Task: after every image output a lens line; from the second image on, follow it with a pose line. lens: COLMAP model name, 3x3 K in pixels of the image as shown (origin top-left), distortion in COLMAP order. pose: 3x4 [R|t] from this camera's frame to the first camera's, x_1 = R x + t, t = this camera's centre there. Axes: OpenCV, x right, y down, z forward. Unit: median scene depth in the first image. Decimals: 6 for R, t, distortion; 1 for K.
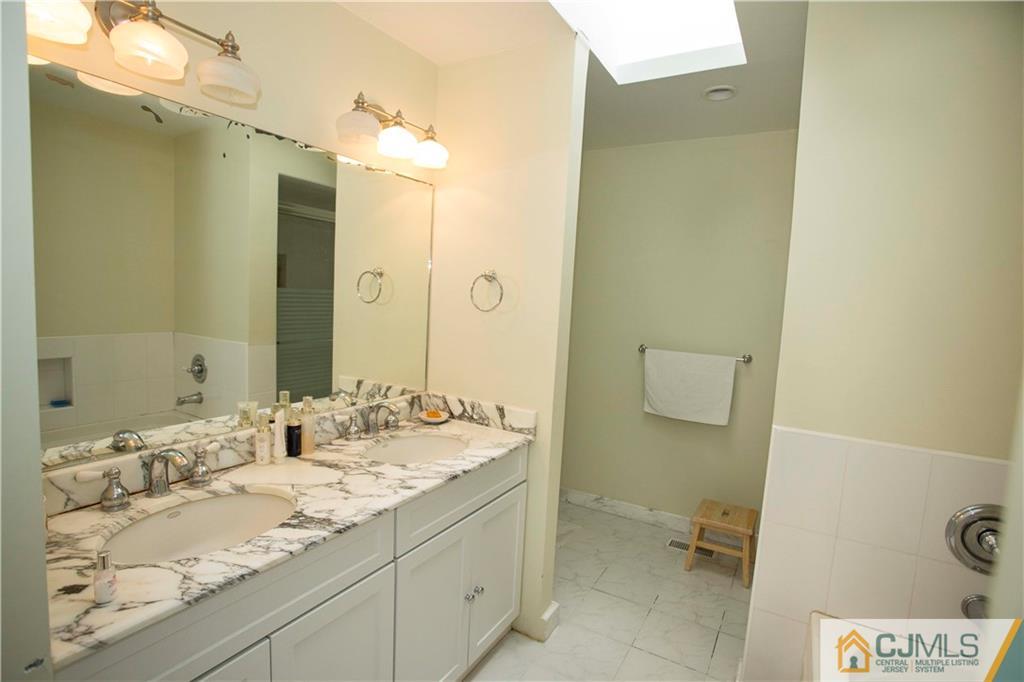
lens RADIAL K [[501.4, 0, 504.9], [0, 501.4, 342.9], [0, 0, 1]] dist [-0.060944, 0.017111]
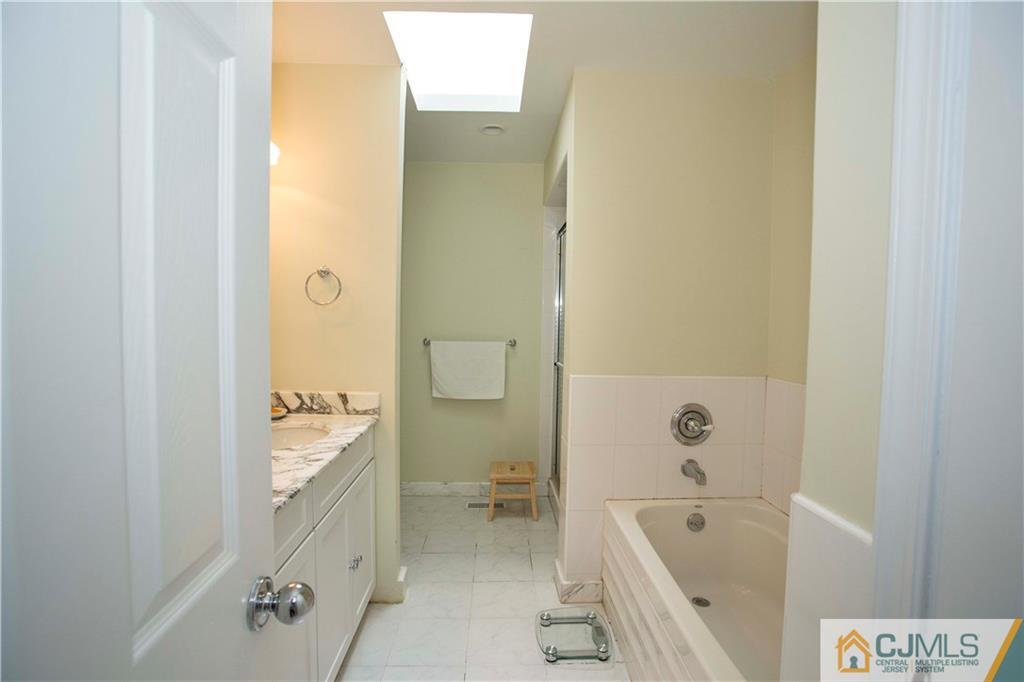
lens RADIAL K [[501.4, 0, 516.2], [0, 501.4, 338.2], [0, 0, 1]] dist [-0.060944, 0.017111]
pose [[0.838981, -0.059389, 0.540910, -0.261478], [0.077046, 0.996977, -0.010039, 0.048710], [-0.538679, 0.050098, 0.841021, -0.092724]]
